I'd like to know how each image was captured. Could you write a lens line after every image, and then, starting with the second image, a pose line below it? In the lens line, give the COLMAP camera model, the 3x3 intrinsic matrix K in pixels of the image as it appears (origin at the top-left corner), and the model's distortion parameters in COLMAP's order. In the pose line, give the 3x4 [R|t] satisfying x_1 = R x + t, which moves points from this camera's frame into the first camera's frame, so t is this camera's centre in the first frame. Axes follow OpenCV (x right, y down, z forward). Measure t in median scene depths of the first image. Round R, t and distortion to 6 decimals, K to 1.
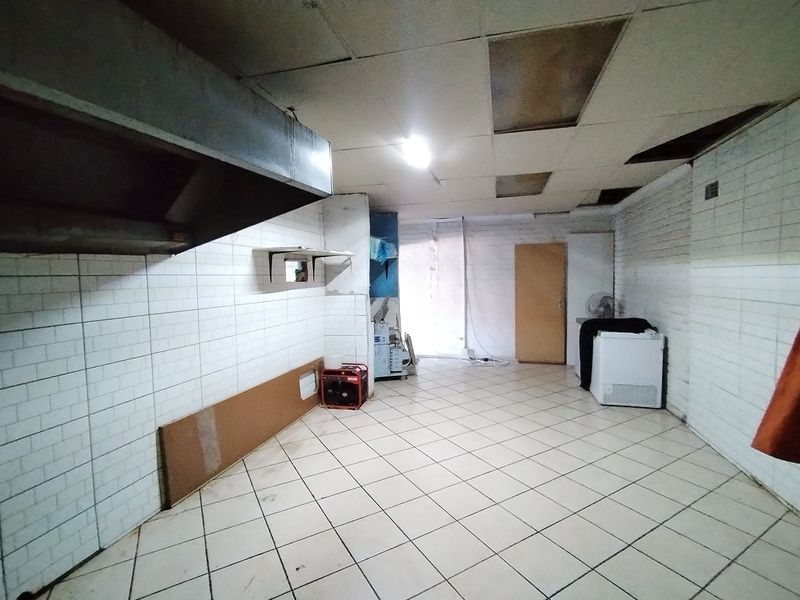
lens RADIAL K [[385.2, 0, 402.1], [0, 385.2, 298.8], [0, 0, 1]] dist [-0.001136, -0.000045]
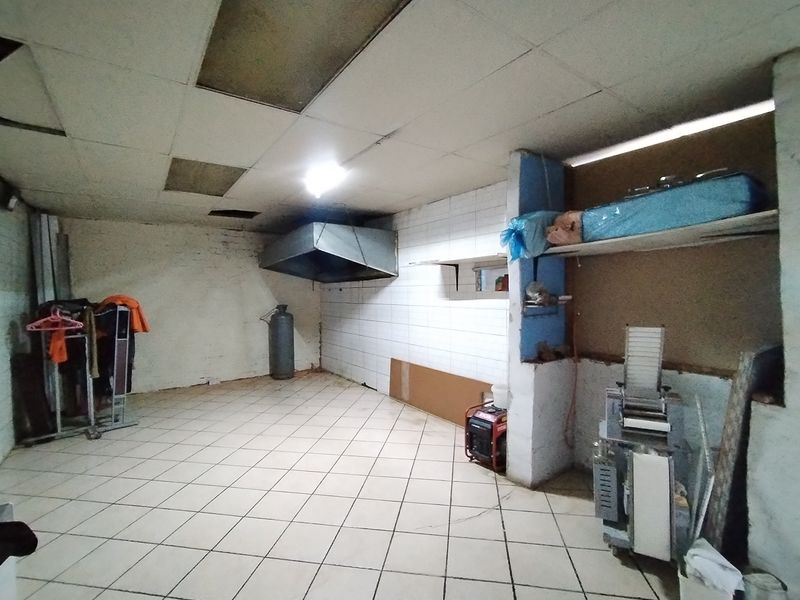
lens RADIAL K [[385.2, 0, 402.1], [0, 385.2, 298.8], [0, 0, 1]] dist [-0.001136, -0.000045]
pose [[-0.647153, 0.044609, -0.761054, 0.759468], [-0.019887, 0.996959, 0.075347, -0.122775], [0.762100, 0.063896, -0.644298, 1.929959]]
